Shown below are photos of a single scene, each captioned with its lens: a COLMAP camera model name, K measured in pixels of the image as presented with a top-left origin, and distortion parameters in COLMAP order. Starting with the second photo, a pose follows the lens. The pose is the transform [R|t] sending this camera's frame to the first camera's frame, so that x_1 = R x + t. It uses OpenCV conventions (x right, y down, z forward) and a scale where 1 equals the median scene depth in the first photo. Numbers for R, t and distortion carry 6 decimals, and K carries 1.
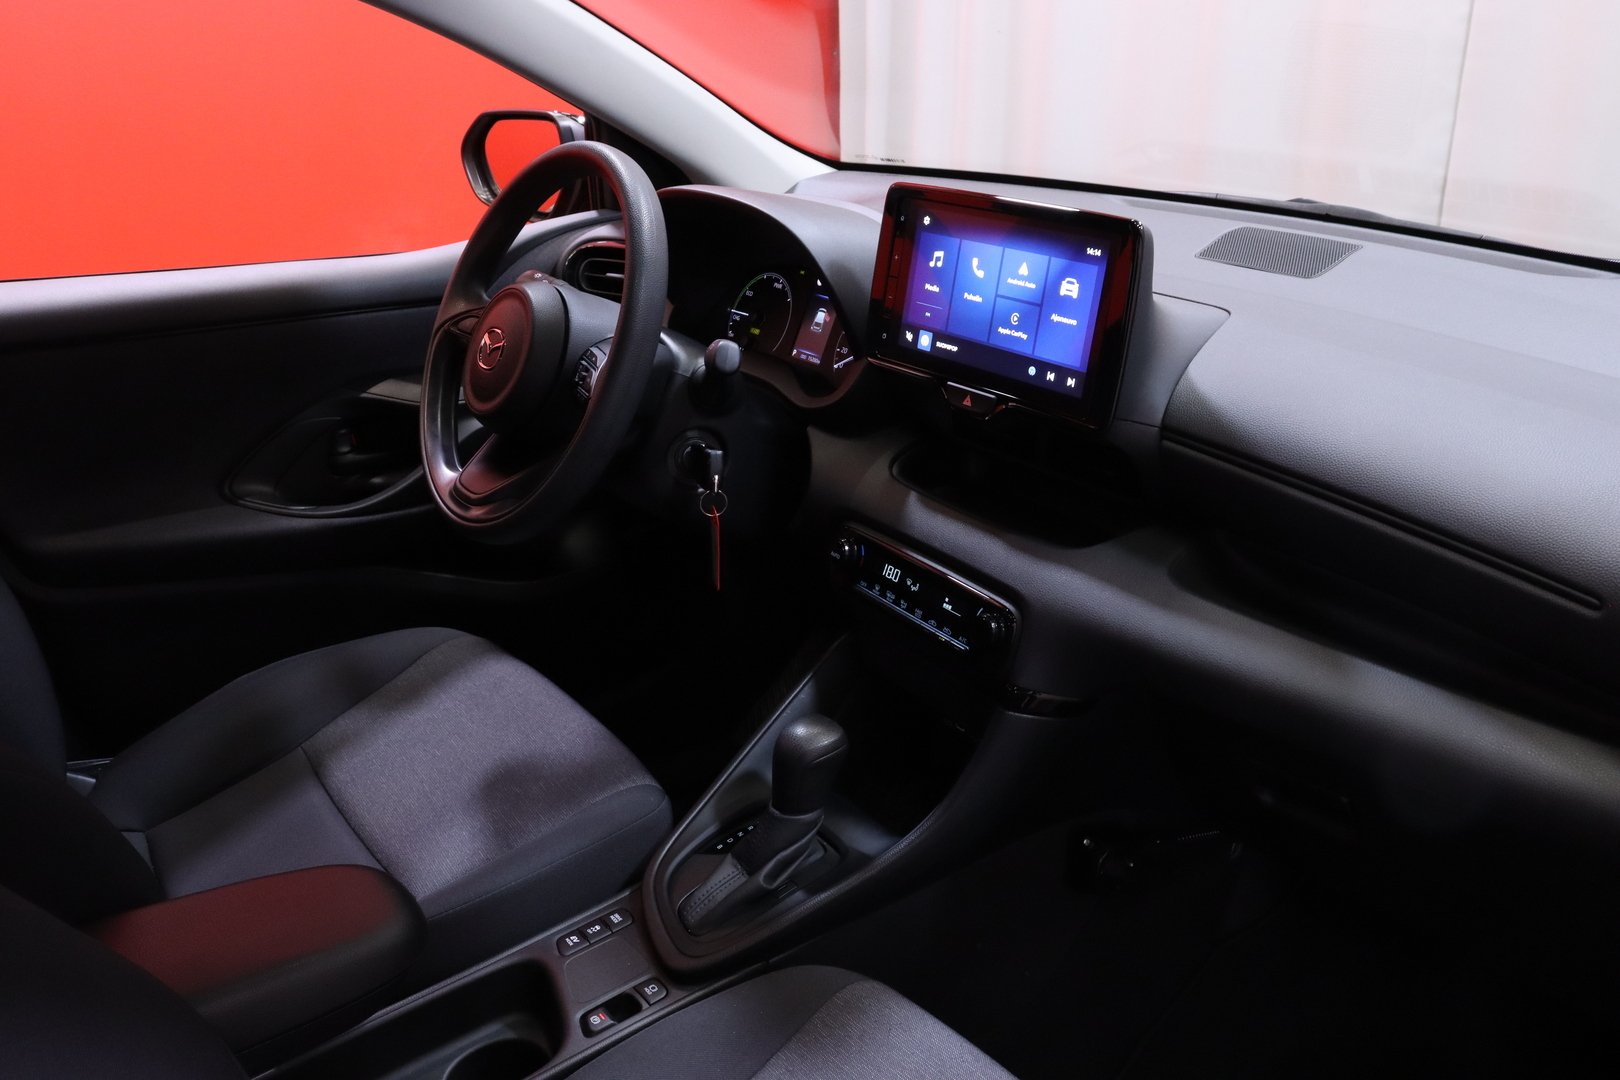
lens RADIAL K [[1341.5, 0, 809.5], [0, 1341.5, 542.9], [0, 0, 1]] dist [-0.097091, 0.002525]
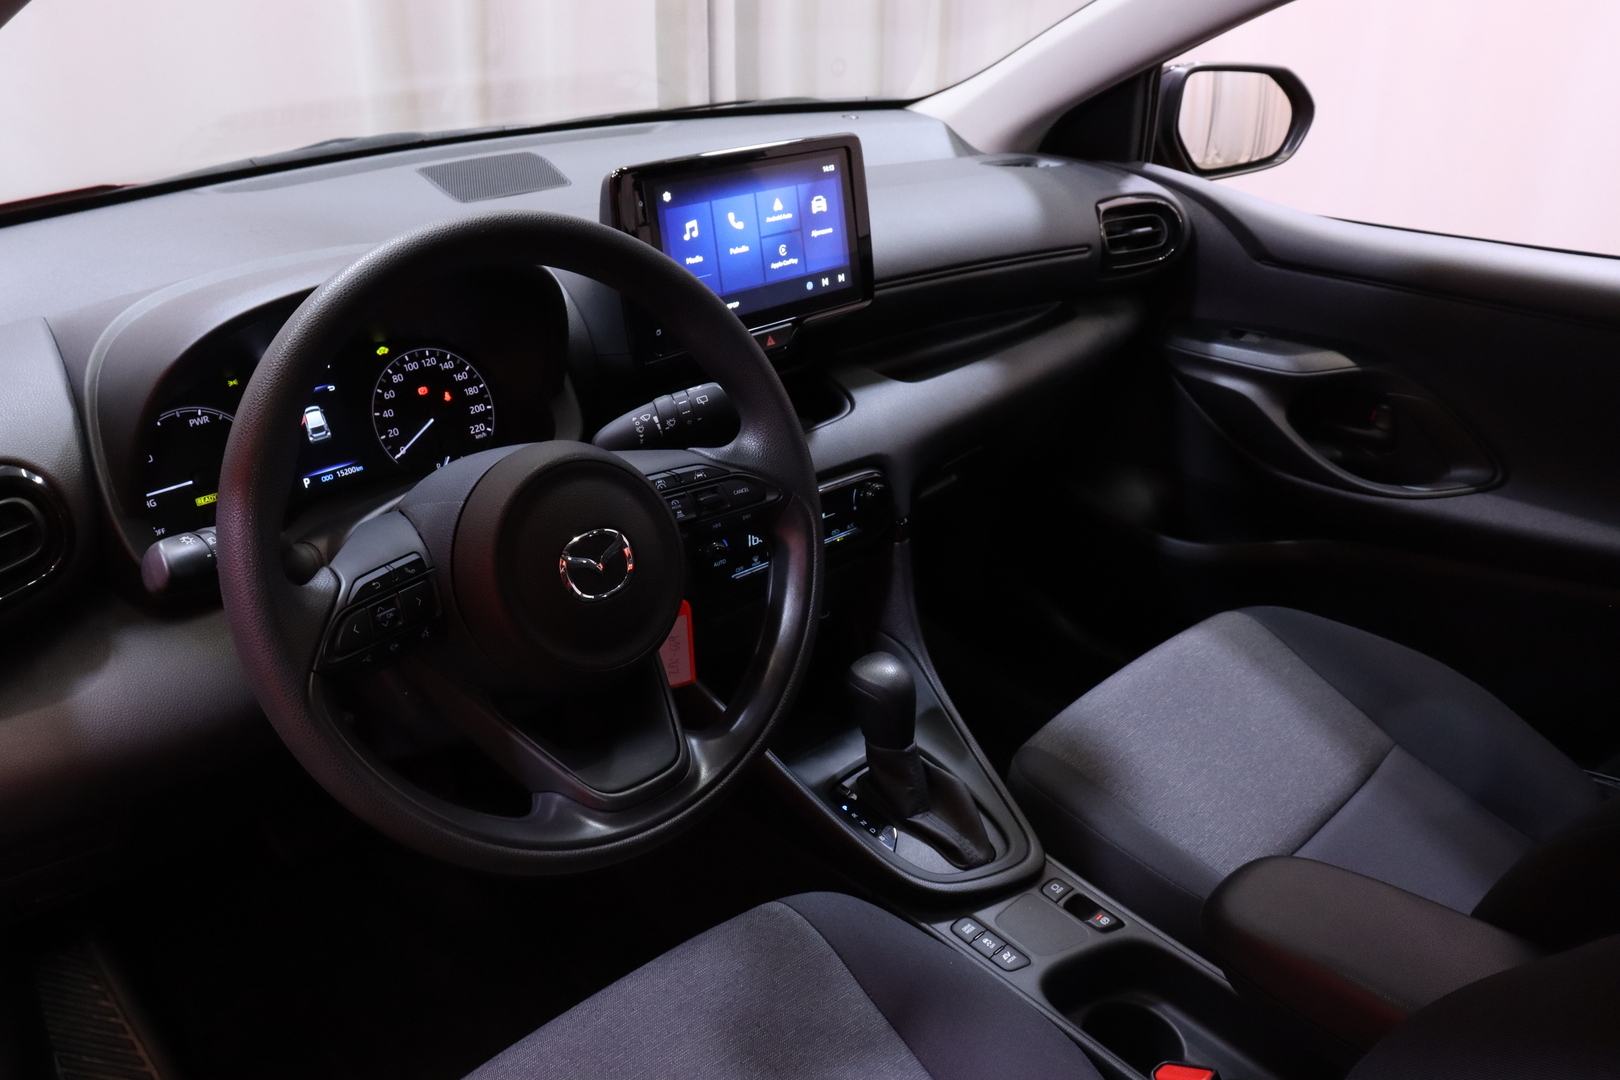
lens RADIAL K [[1341.5, 0, 809.2], [0, 1341.5, 538.0], [0, 0, 1]] dist [-0.097091, 0.002525]
pose [[-0.147908, -0.436655, 0.887387, -0.927417], [0.354904, 0.814060, 0.459728, -0.471618], [-0.923129, 0.382934, 0.034565, 1.027967]]
